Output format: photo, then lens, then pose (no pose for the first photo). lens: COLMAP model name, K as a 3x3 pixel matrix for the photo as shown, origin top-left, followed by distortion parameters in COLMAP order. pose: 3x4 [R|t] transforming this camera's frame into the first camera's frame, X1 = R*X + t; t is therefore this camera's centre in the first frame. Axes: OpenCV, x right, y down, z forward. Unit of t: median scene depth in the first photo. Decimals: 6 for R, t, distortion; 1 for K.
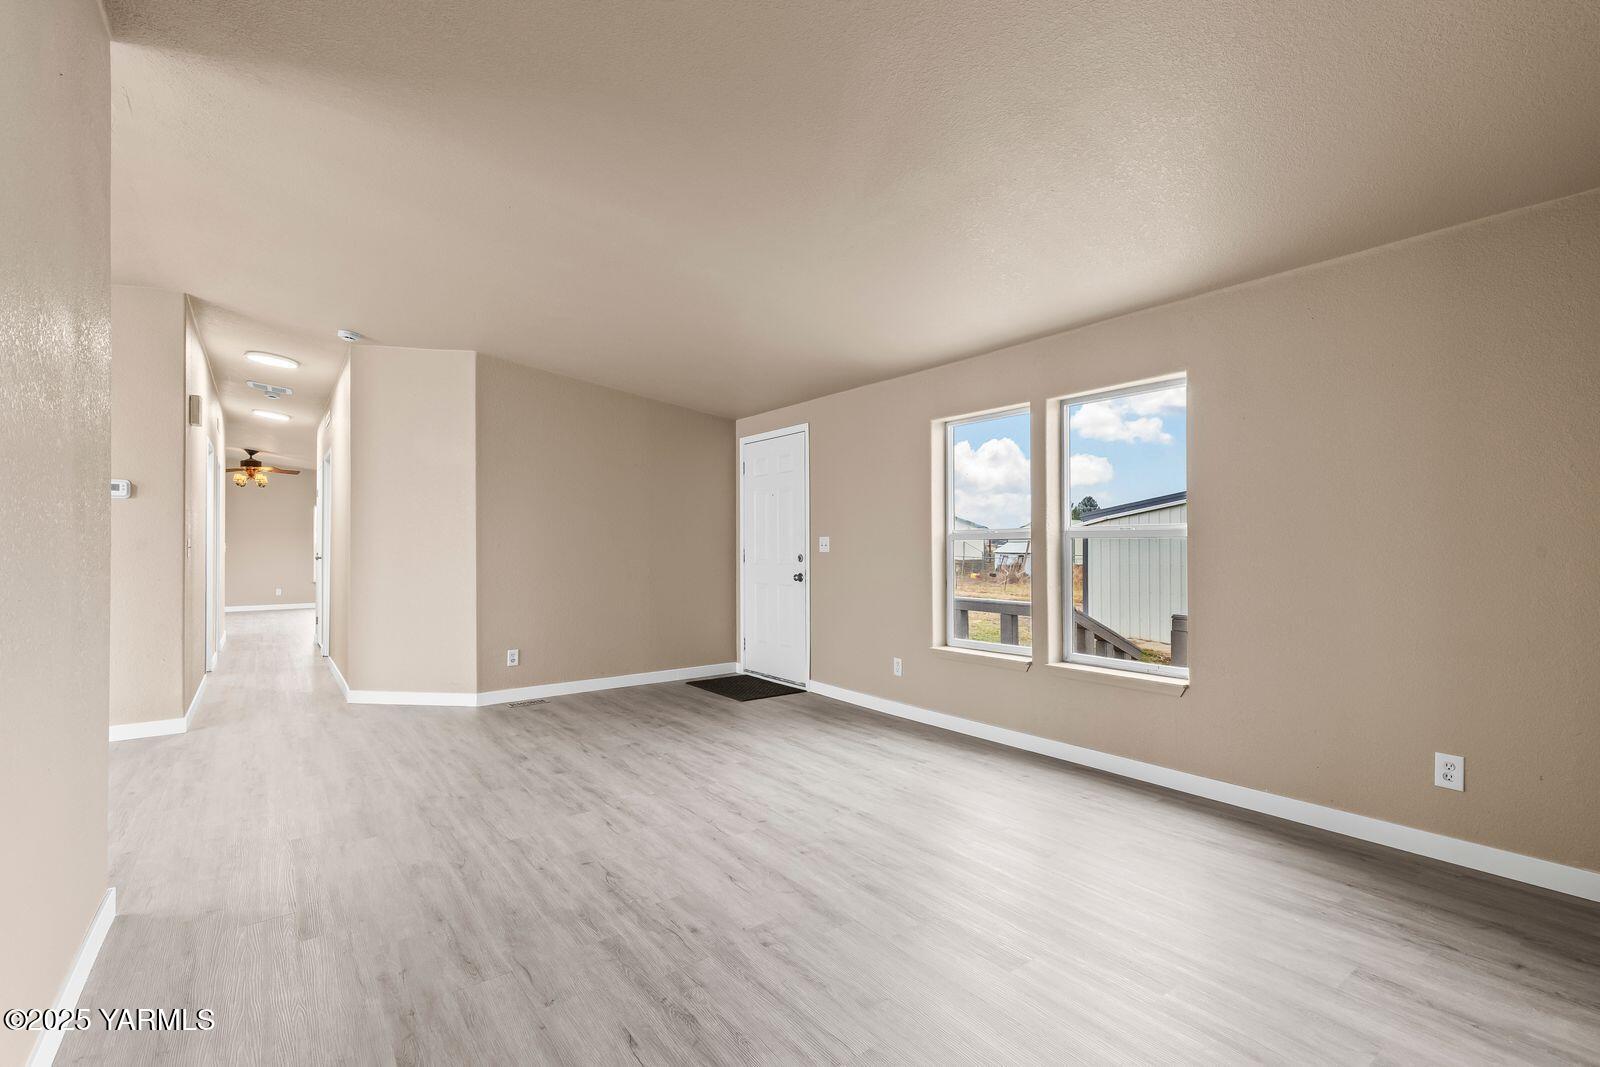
lens RADIAL K [[724.5, 0, 800.0], [0, 724.5, 533.5], [0, 0, 1]] dist [0.007968, -0.000006]
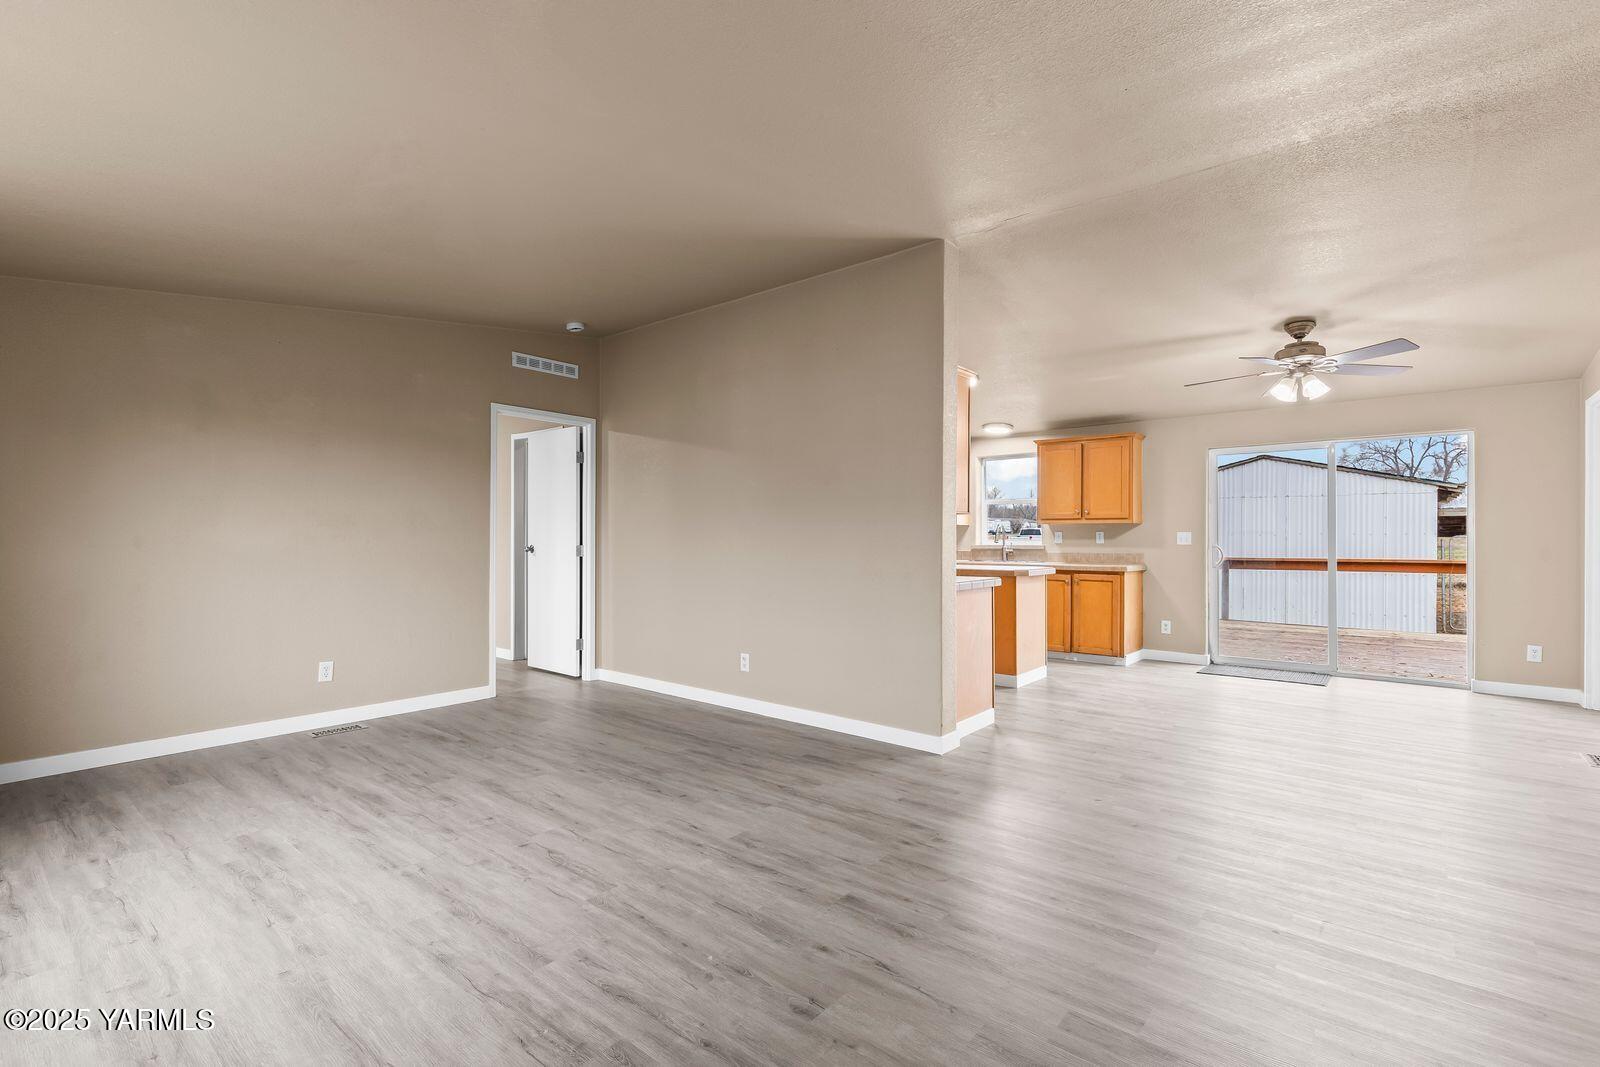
lens RADIAL K [[724.5, 0, 800.0], [0, 724.5, 533.5], [0, 0, 1]] dist [0.007968, -0.000006]
pose [[-0.972467, 0.002315, -0.233030, -0.172500], [0.006928, 0.999796, -0.018979, 0.030605], [0.232939, -0.020071, -0.972284, 1.923527]]
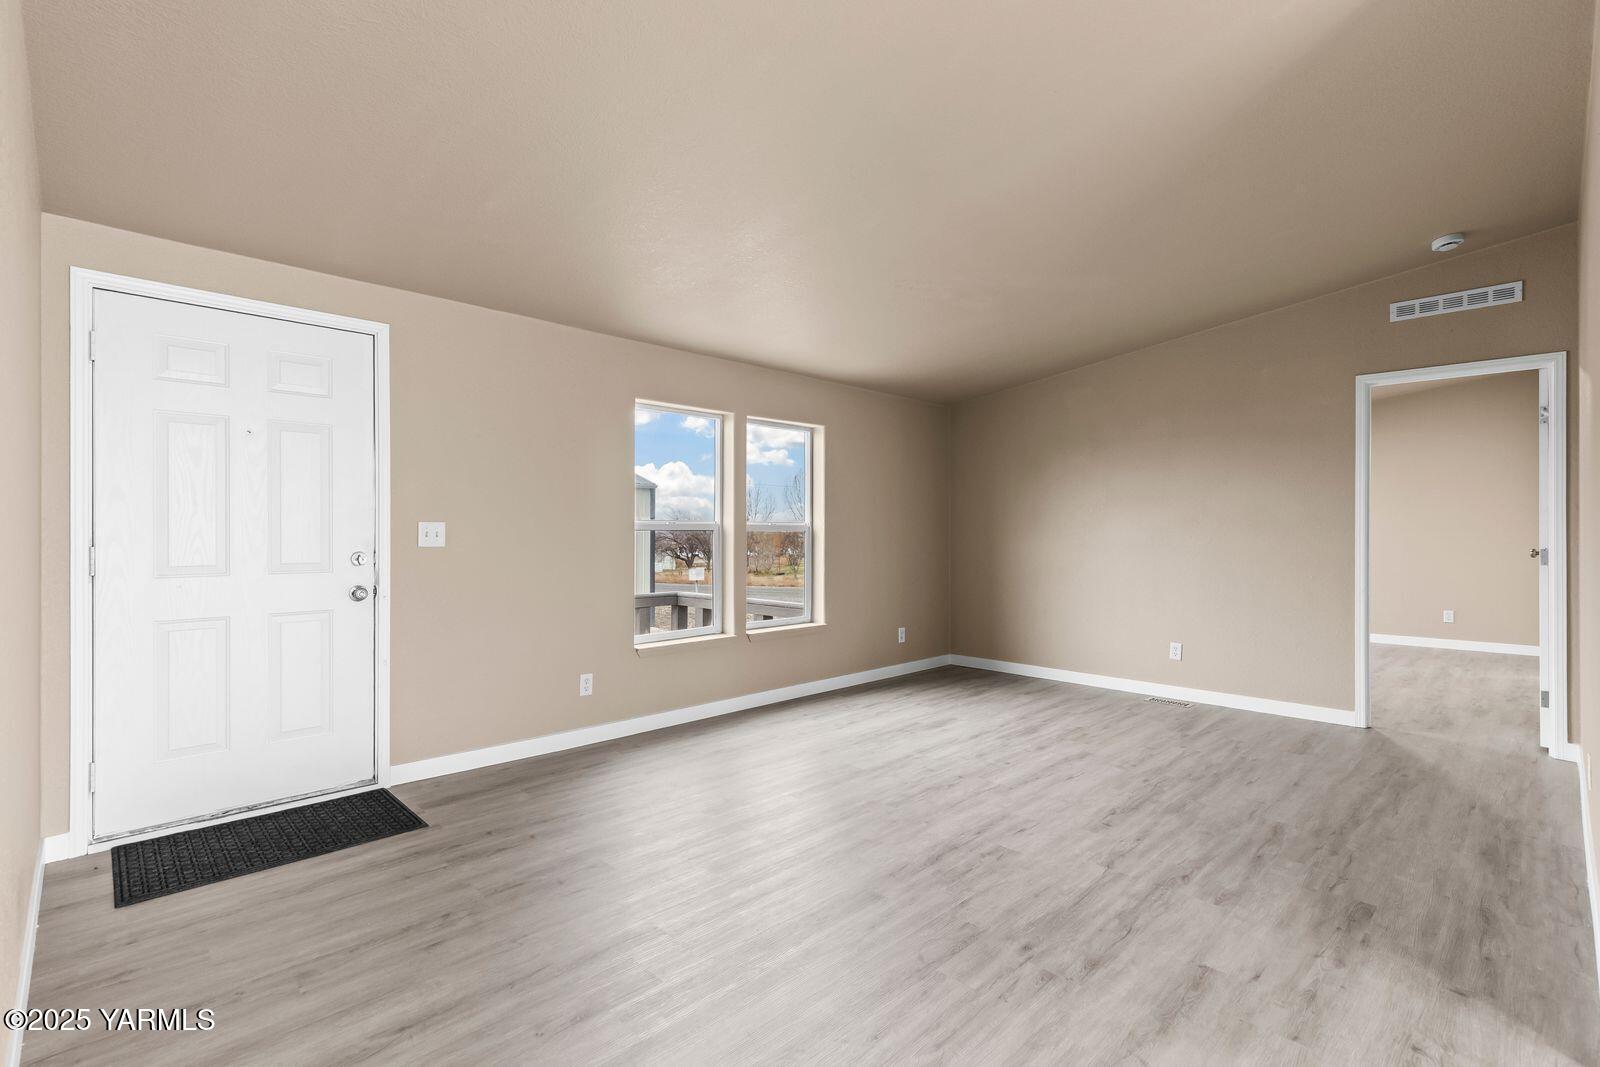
lens RADIAL K [[729.4, 0, 808.3], [0, 729.4, 538.8], [0, 0, 1]] dist [0.008275, -0.000330]
pose [[-0.138873, -0.002996, 0.990306, -1.136659], [-0.015856, 0.999874, 0.000801, 0.023695], [-0.990183, -0.015591, -0.138903, 1.377945]]
